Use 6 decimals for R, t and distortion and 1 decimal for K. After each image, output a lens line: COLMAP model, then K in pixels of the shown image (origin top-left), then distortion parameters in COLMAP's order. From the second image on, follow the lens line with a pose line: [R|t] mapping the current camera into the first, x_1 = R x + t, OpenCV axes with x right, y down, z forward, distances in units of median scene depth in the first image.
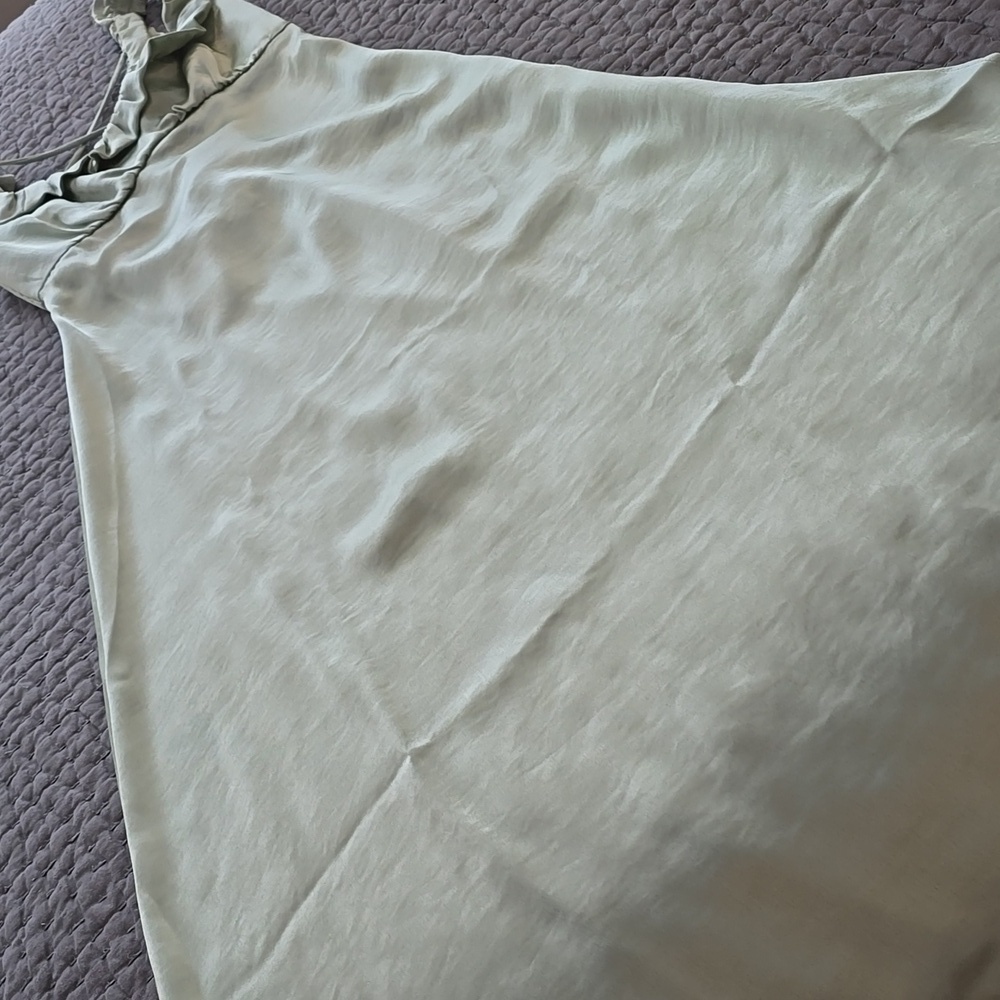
lens RADIAL K [[1453.7, 0, 500.0], [0, 1453.7, 500.0], [0, 0, 1]] dist [0.086308, -0.108876]
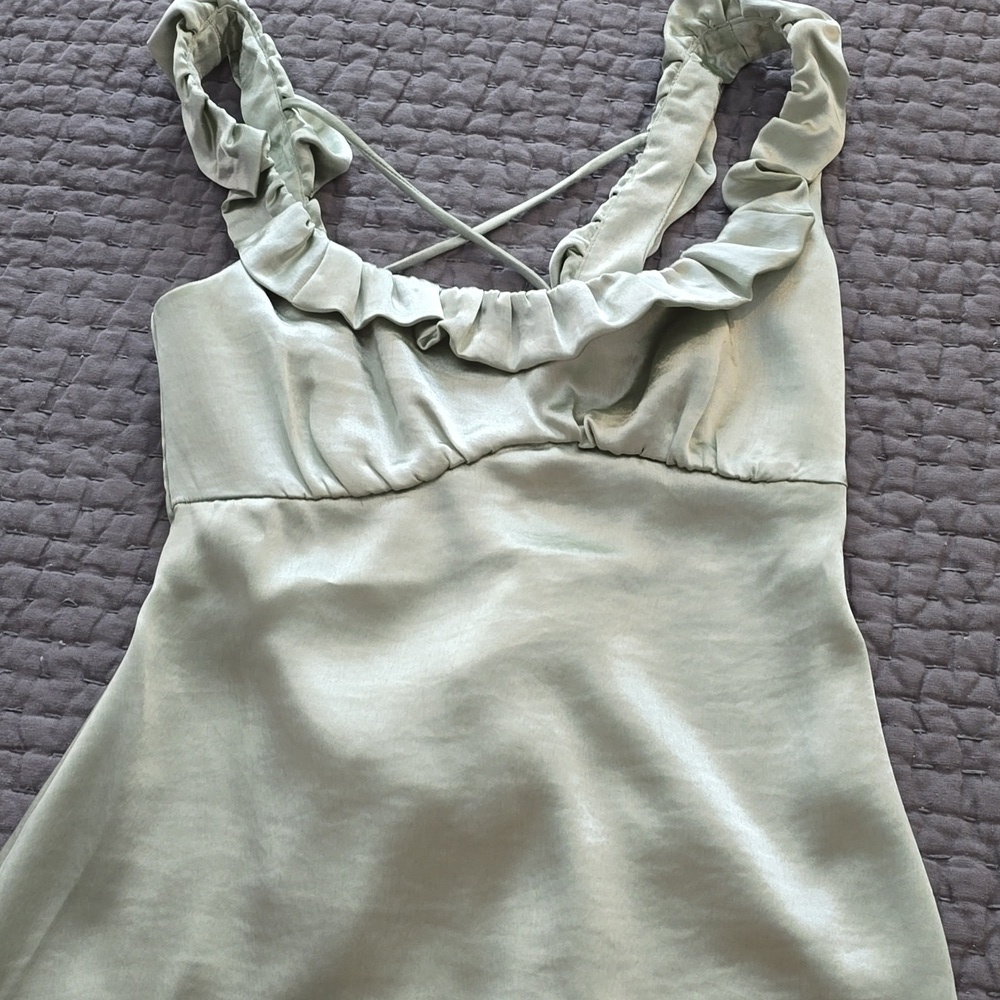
lens RADIAL K [[1453.7, 0, 500.0], [0, 1453.7, 500.0], [0, 0, 1]] dist [0.086308, -0.108876]
pose [[0.663431, 0.732799, 0.151215, -0.306129], [-0.731485, 0.592670, 0.337153, -0.411470], [0.157445, -0.334289, 0.929227, 0.469449]]
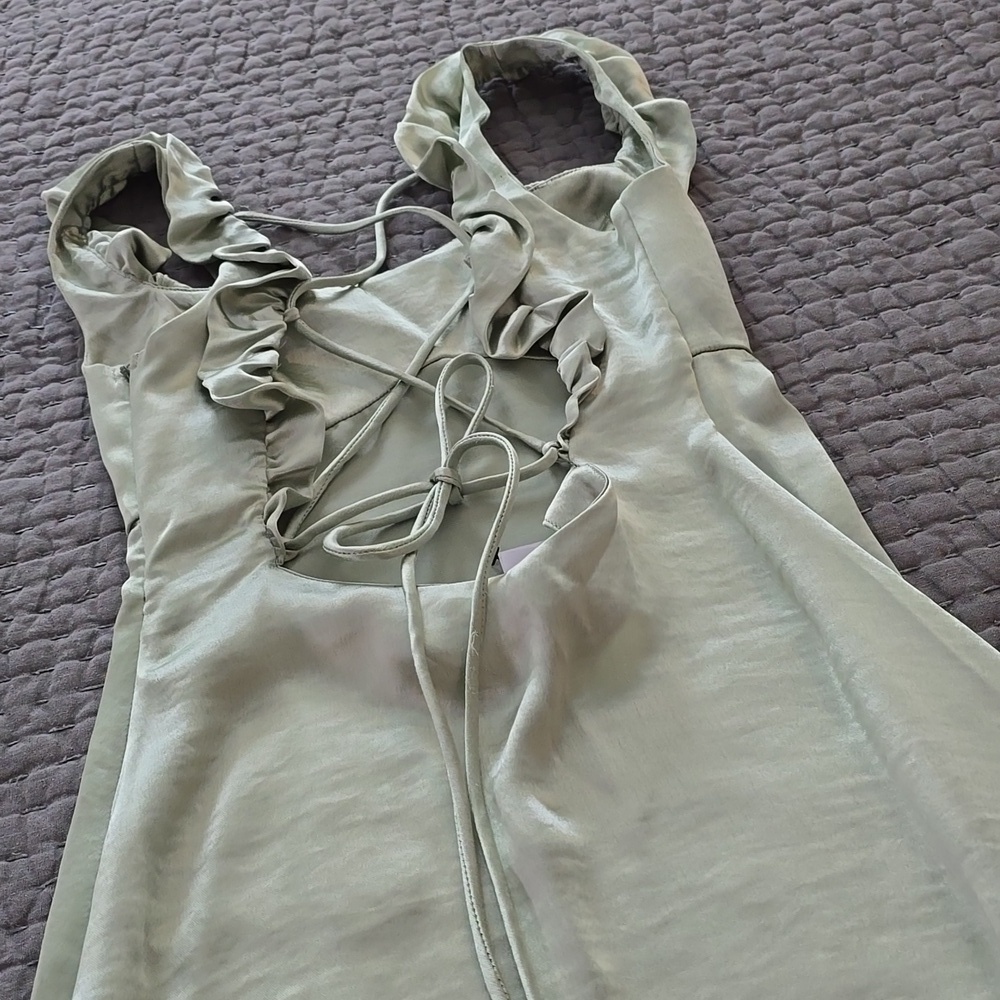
lens RADIAL K [[1453.7, 0, 500.0], [0, 1453.7, 500.0], [0, 0, 1]] dist [0.086308, -0.108876]
pose [[0.878220, 0.473416, 0.067874, -0.197124], [-0.474657, 0.880167, 0.002480, -0.130451], [-0.058566, -0.034395, 0.997691, 0.358601]]
